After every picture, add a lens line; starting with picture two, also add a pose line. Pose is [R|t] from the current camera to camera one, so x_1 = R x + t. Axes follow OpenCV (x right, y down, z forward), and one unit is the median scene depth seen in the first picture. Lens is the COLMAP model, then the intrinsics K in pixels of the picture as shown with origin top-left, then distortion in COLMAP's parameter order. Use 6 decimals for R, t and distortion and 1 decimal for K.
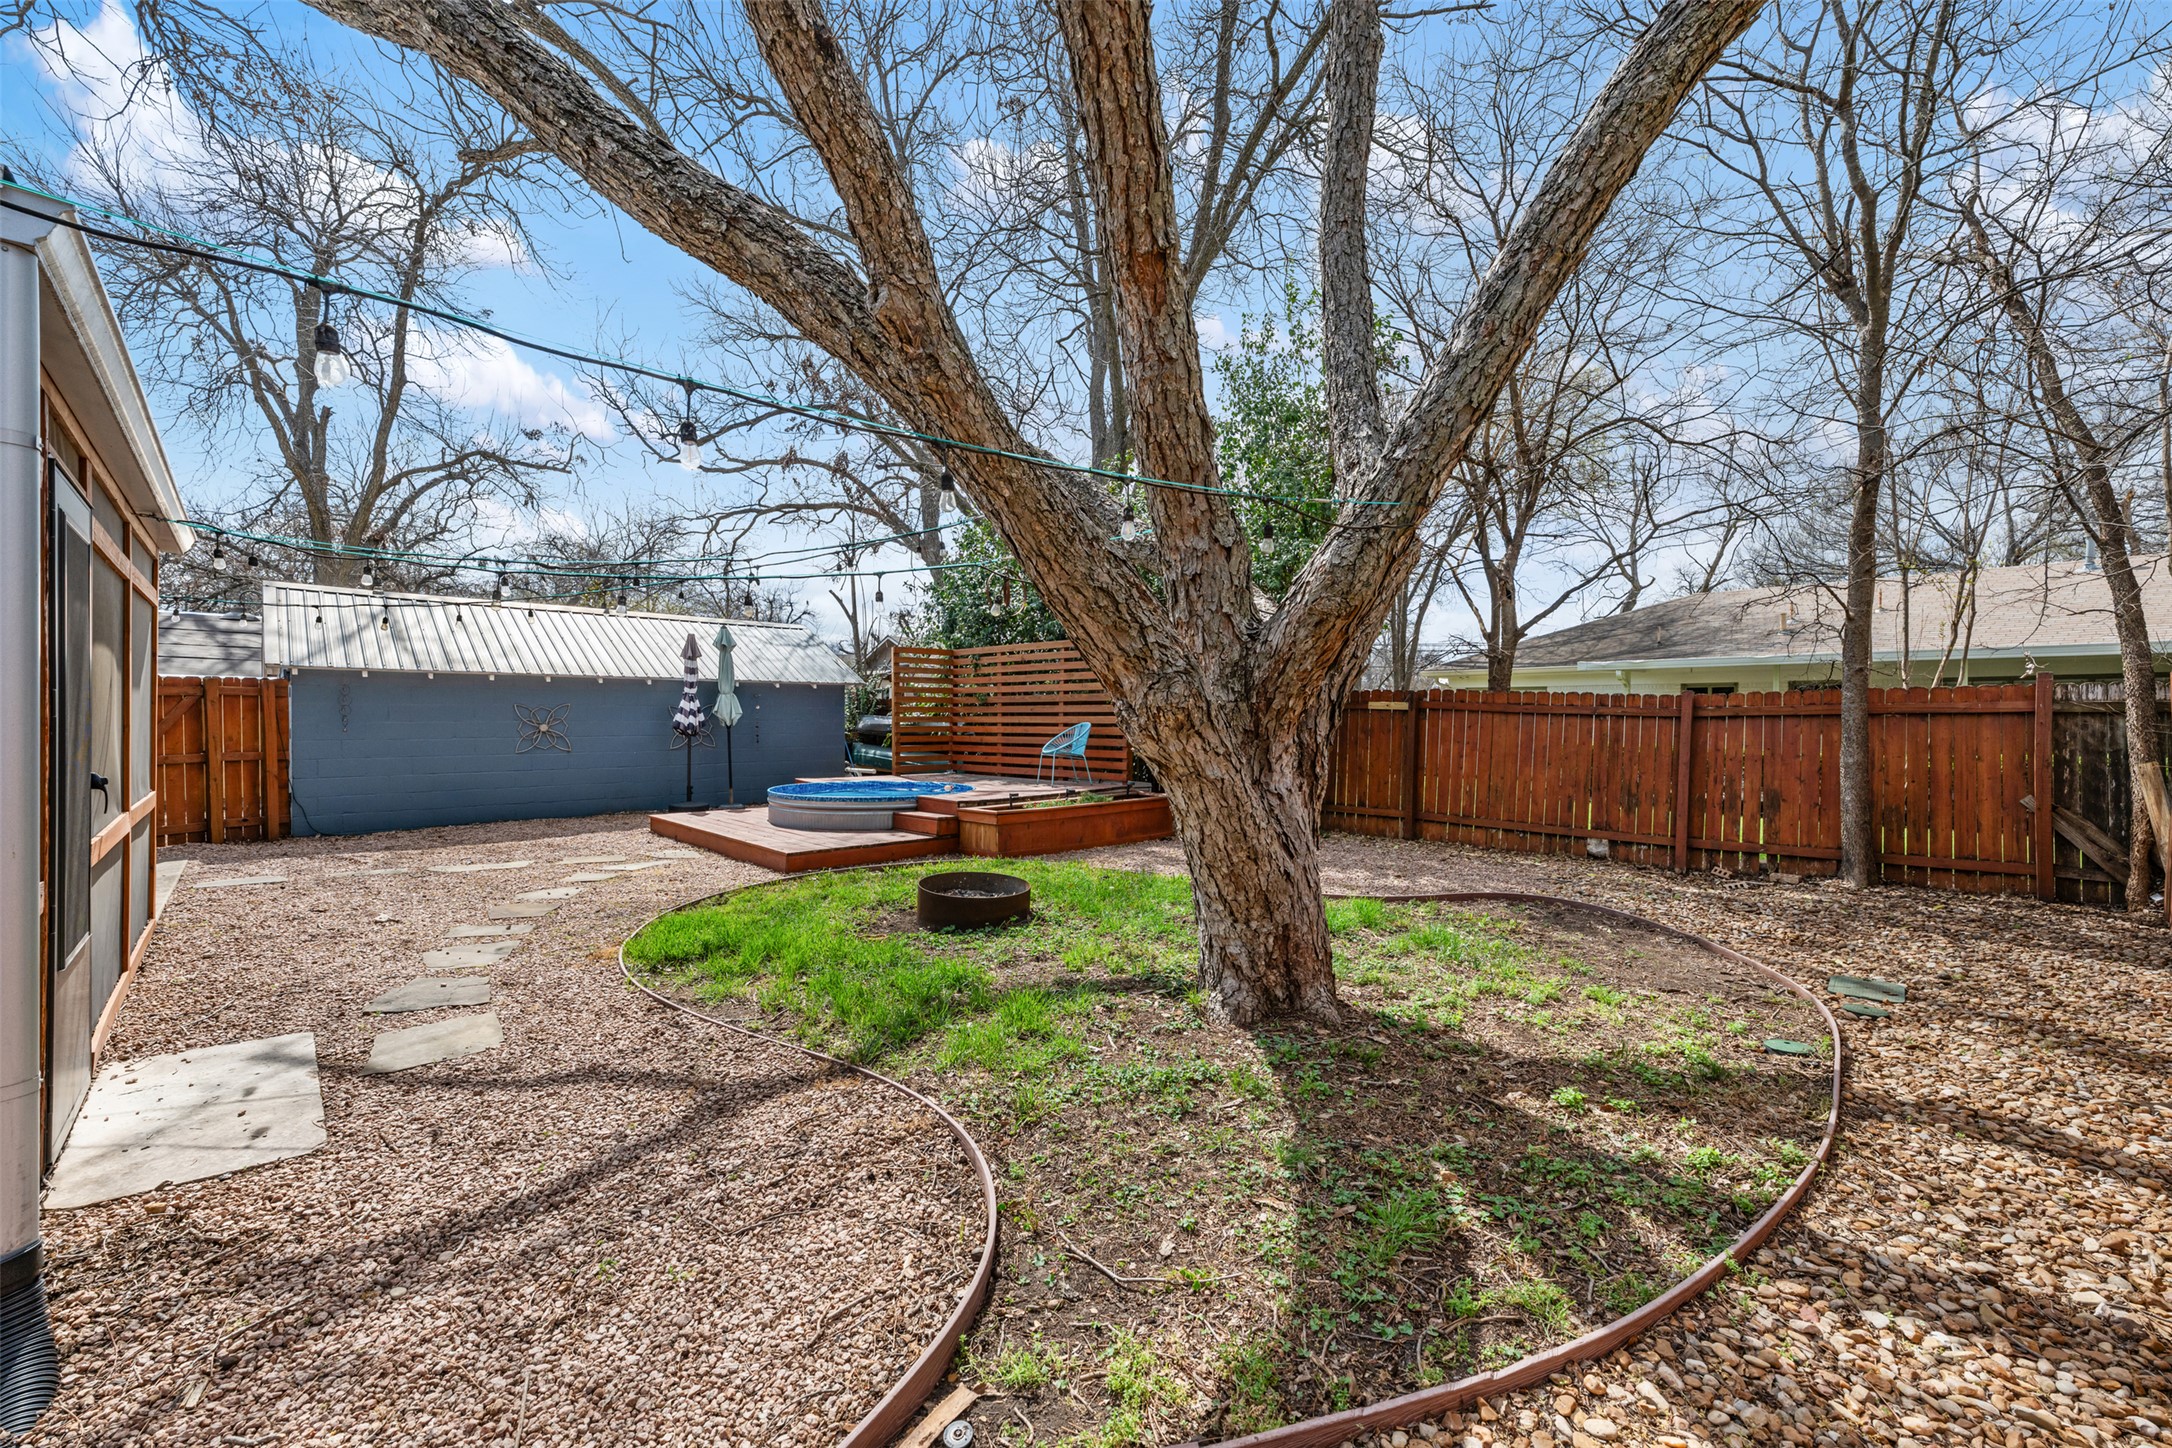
lens RADIAL K [[873.8, 0, 1087.2], [0, 873.8, 732.0], [0, 0, 1]] dist [0.000366, 0.000051]
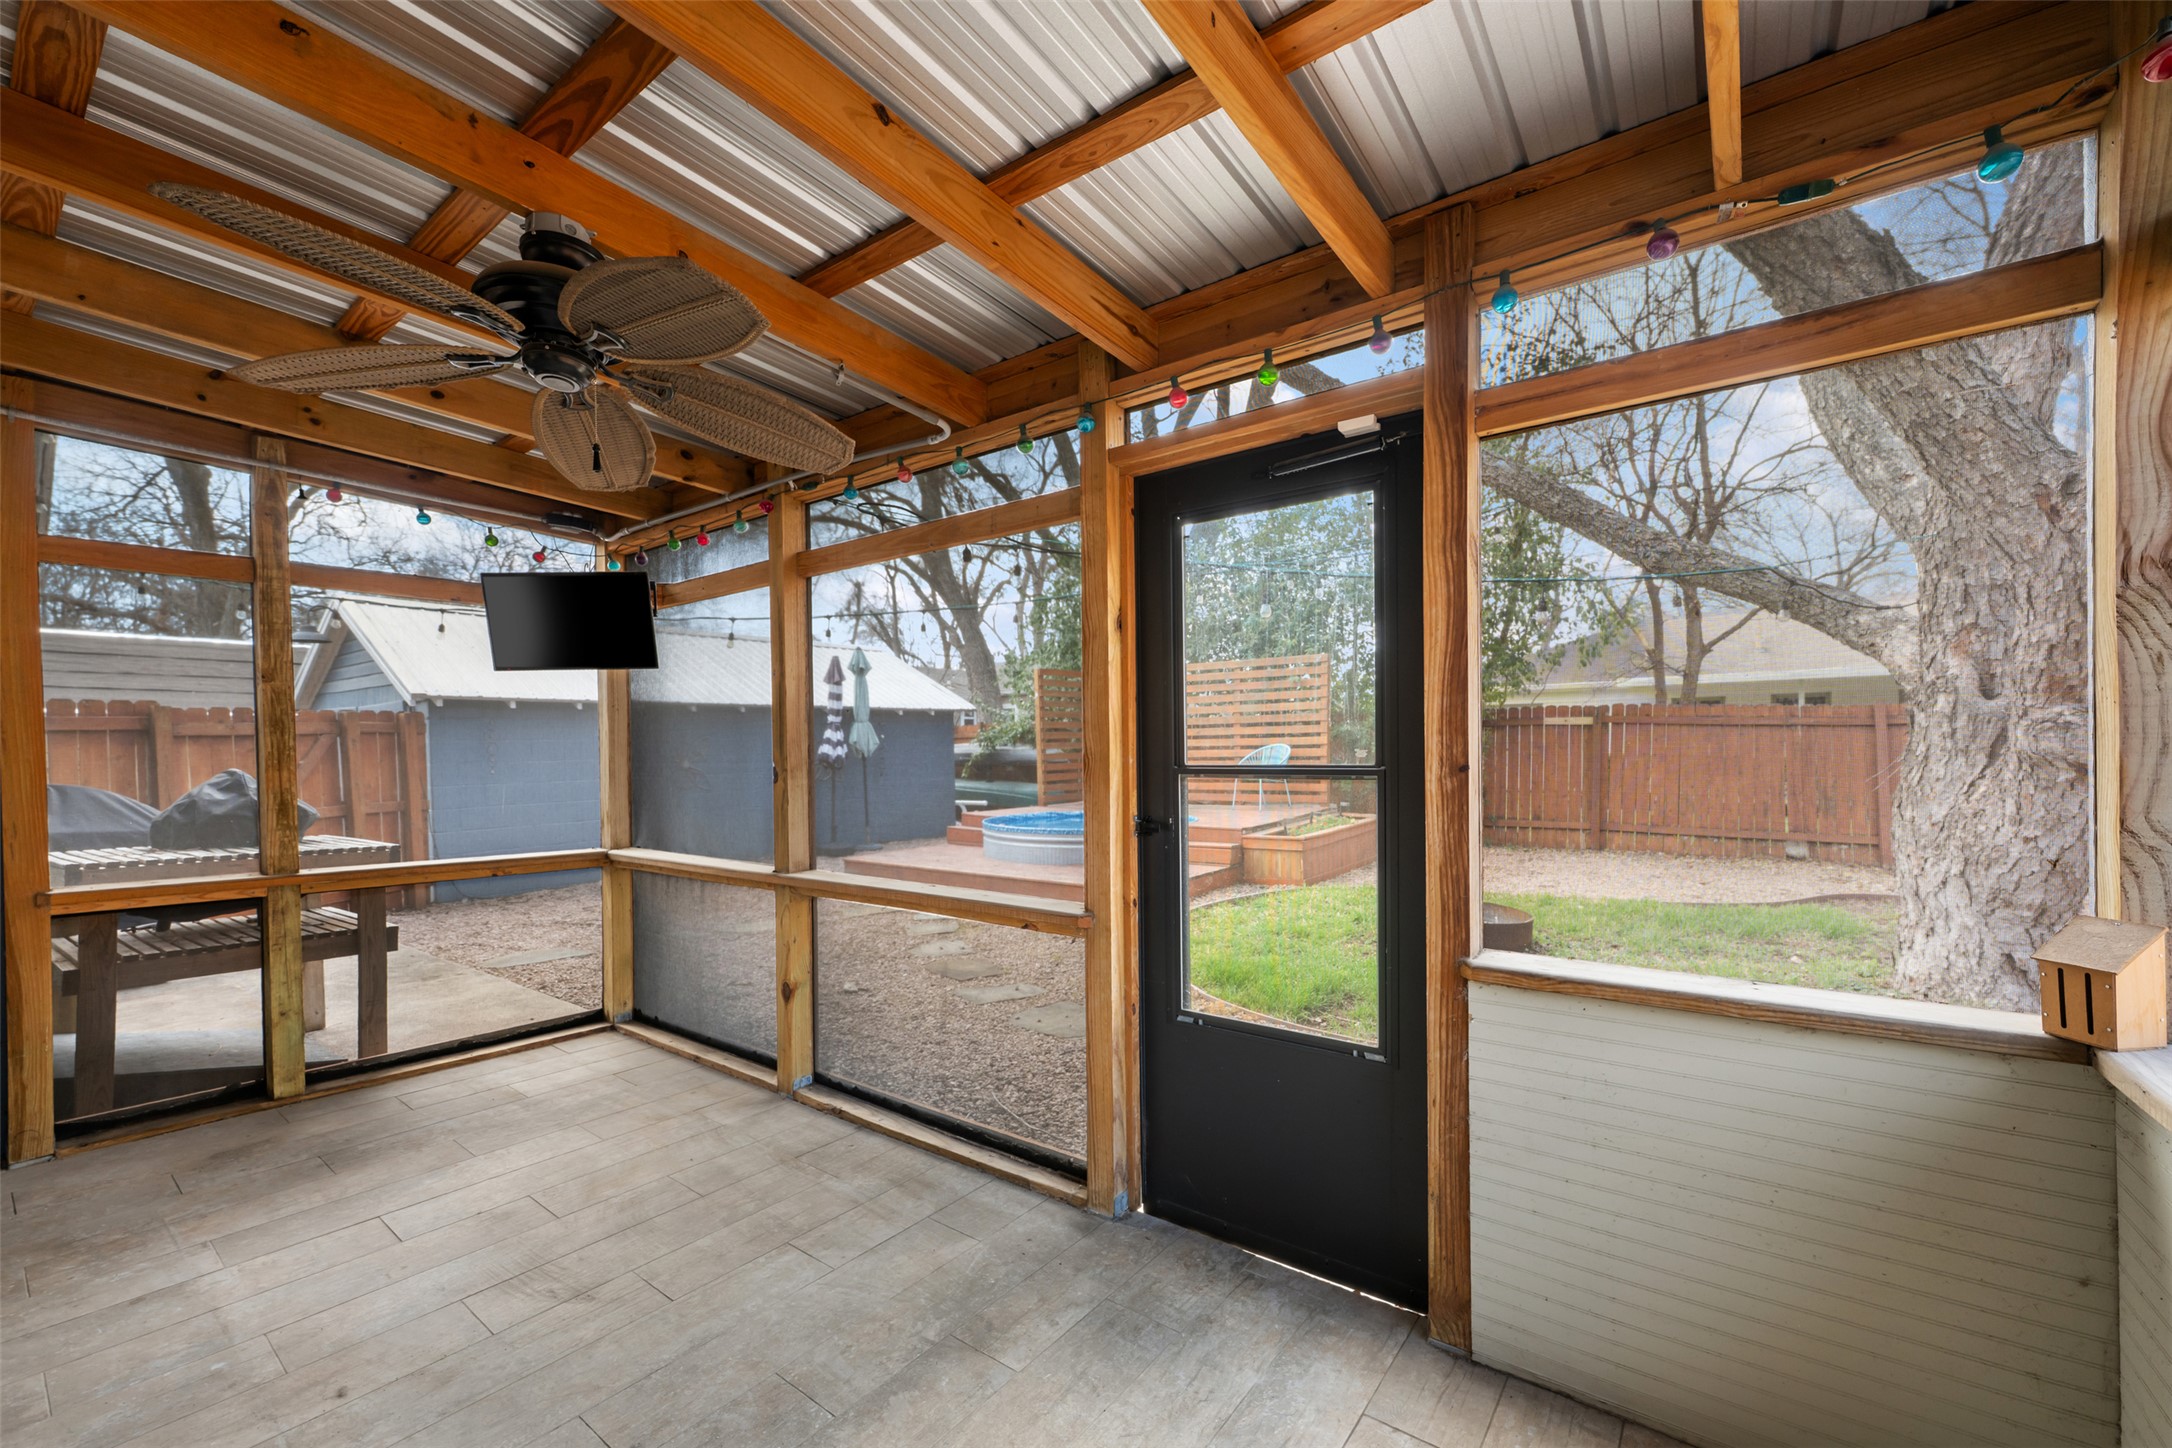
lens RADIAL K [[851.0, 0, 1089.2], [0, 851.0, 723.6], [0, 0, 1]] dist [-0.002208, 0.000096]
pose [[0.985386, -0.018590, 0.169319, -0.340801], [0.025628, 0.998892, -0.039476, -0.001371], [-0.168397, 0.043239, 0.984770, 0.088250]]
